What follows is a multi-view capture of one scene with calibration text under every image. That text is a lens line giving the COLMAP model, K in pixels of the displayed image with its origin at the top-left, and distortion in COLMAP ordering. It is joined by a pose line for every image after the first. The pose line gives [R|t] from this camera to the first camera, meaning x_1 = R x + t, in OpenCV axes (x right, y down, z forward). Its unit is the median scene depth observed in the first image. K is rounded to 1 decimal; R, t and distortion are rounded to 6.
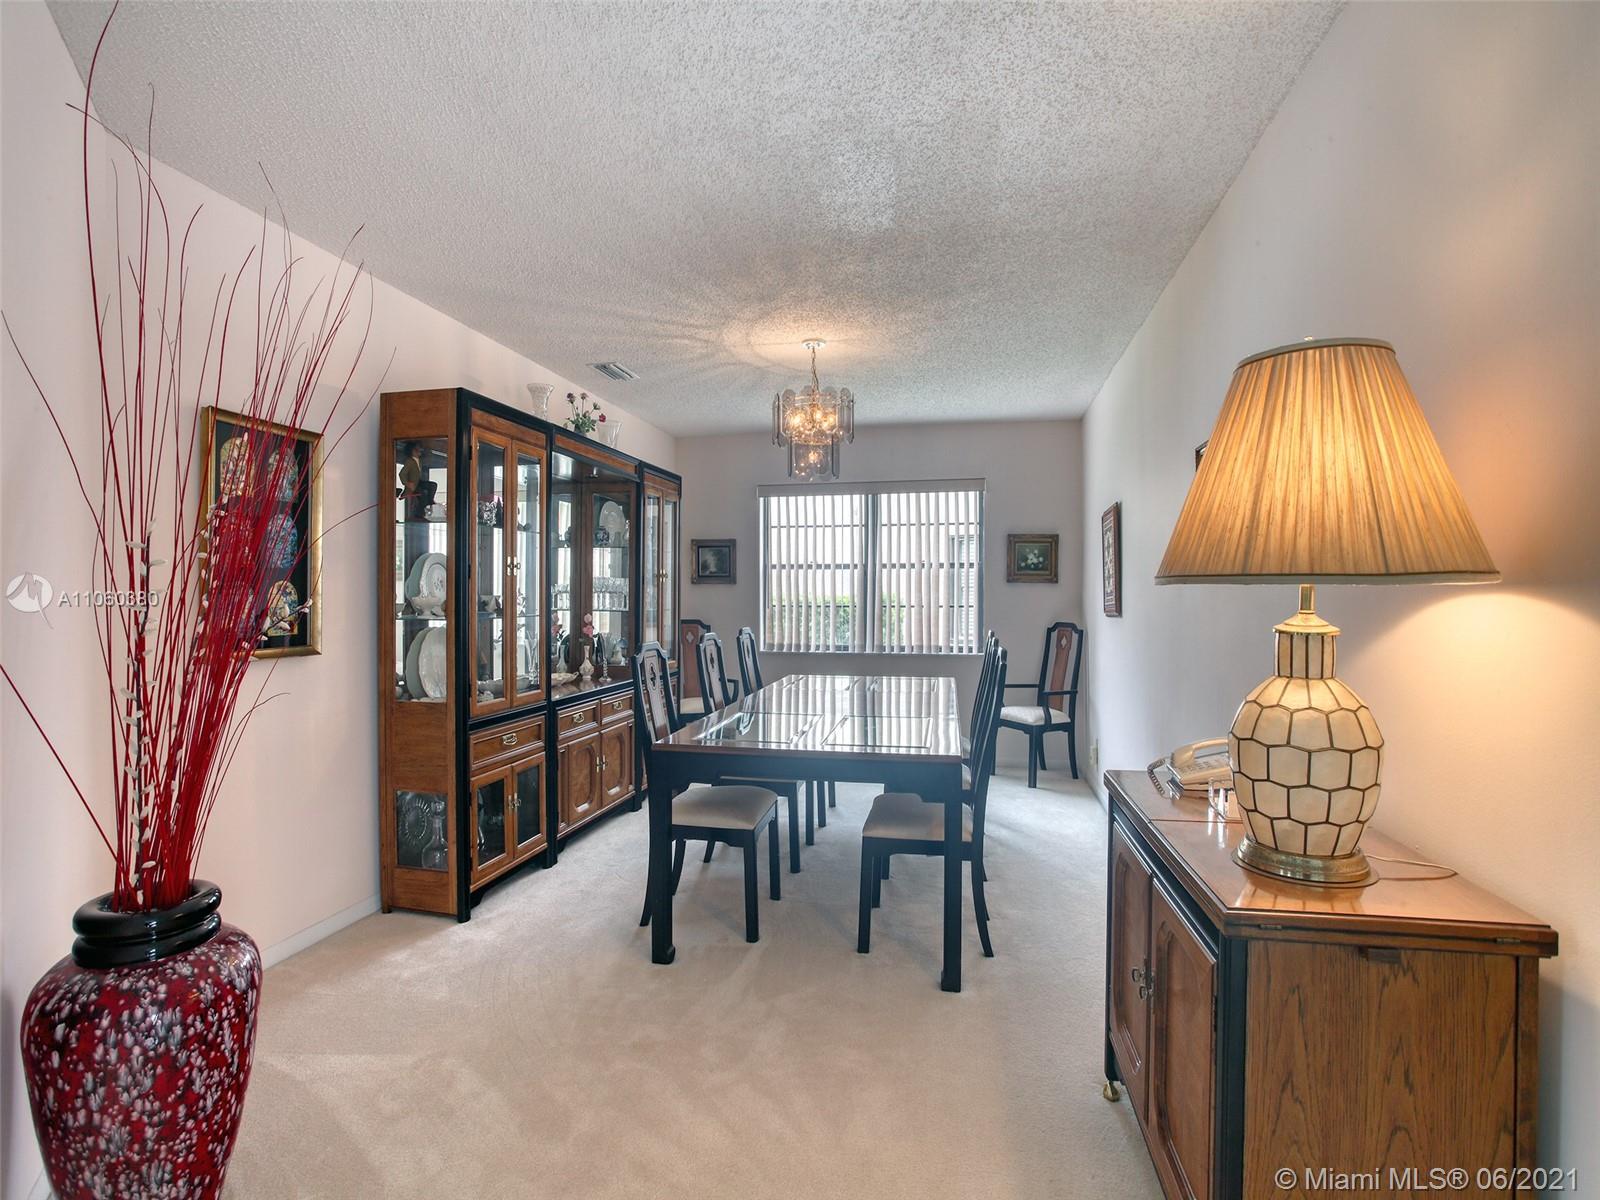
lens RADIAL K [[776.6, 0, 797.2], [0, 776.6, 603.1], [0, 0, 1]] dist [-0.005667, -0.001129]
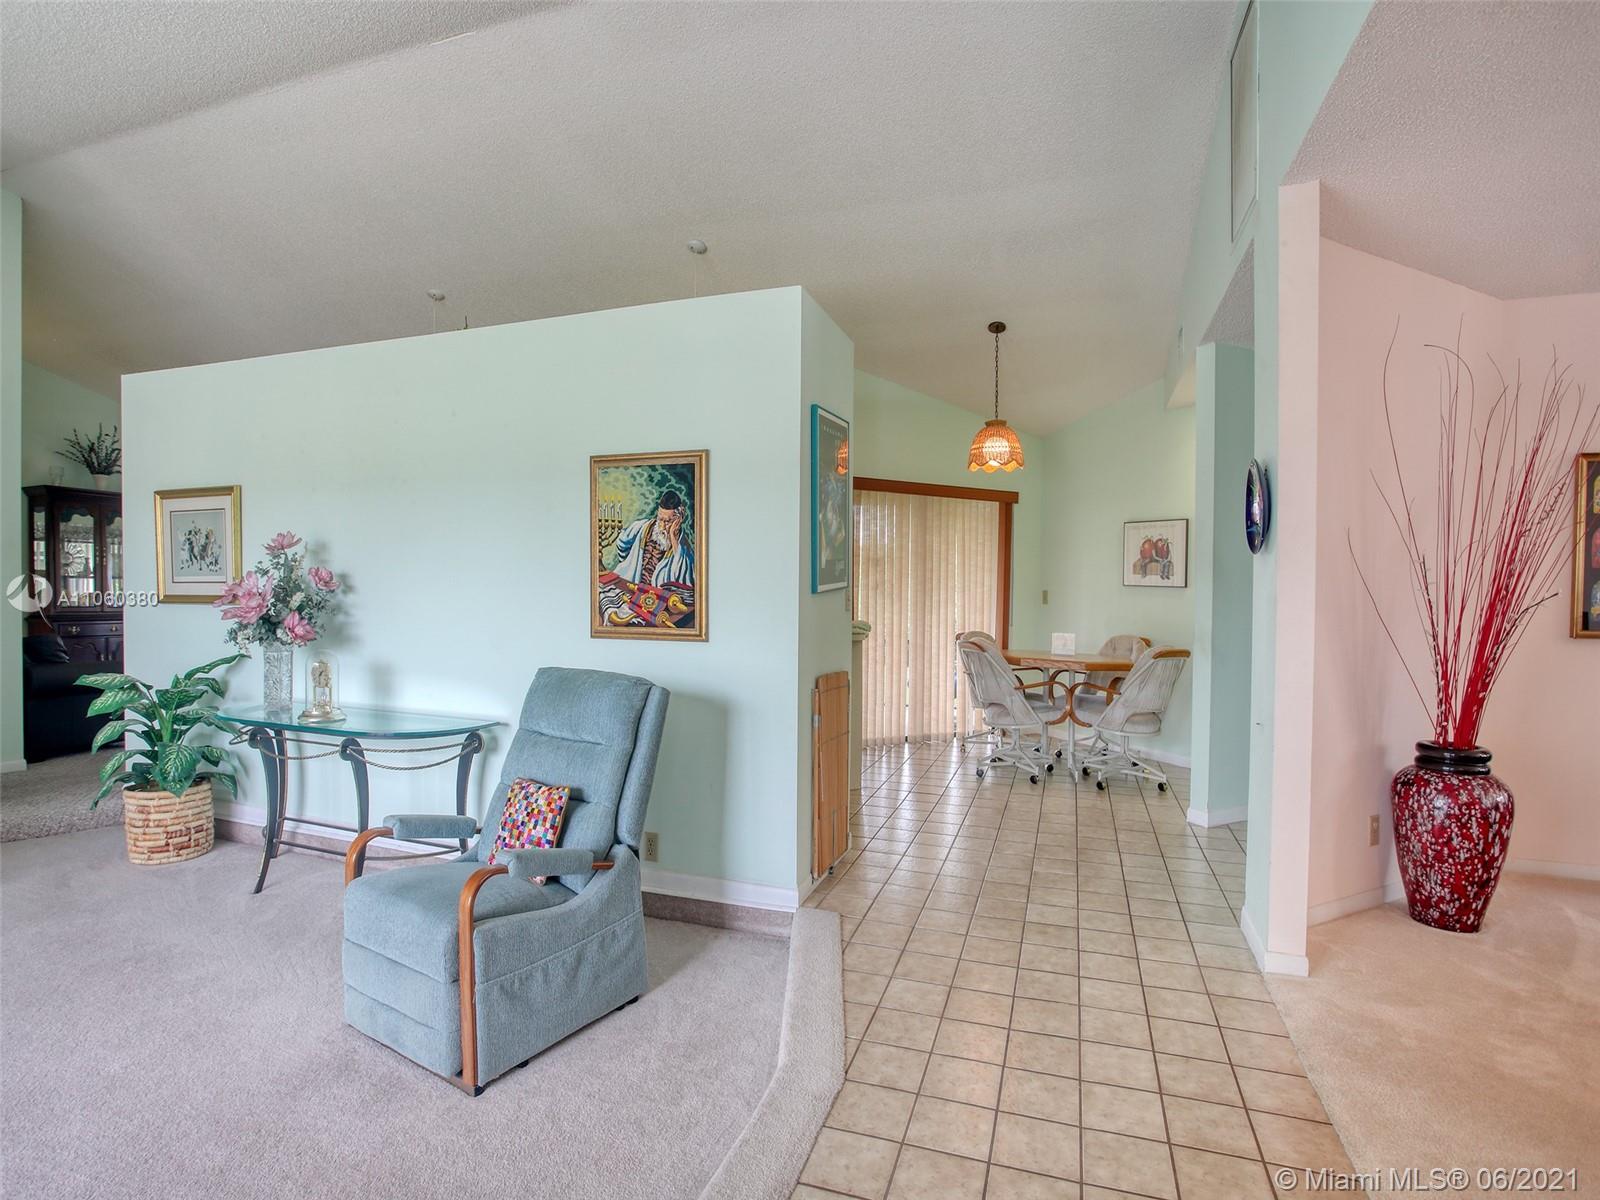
lens RADIAL K [[809.3, 0, 804.6], [0, 809.3, 605.8], [0, 0, 1]] dist [-0.046393, 0.001834]
pose [[-0.108004, 0.007848, -0.994119, 1.307679], [-0.011169, 0.999896, 0.009107, 0.046267], [0.994088, 0.012087, -0.107906, -0.389446]]
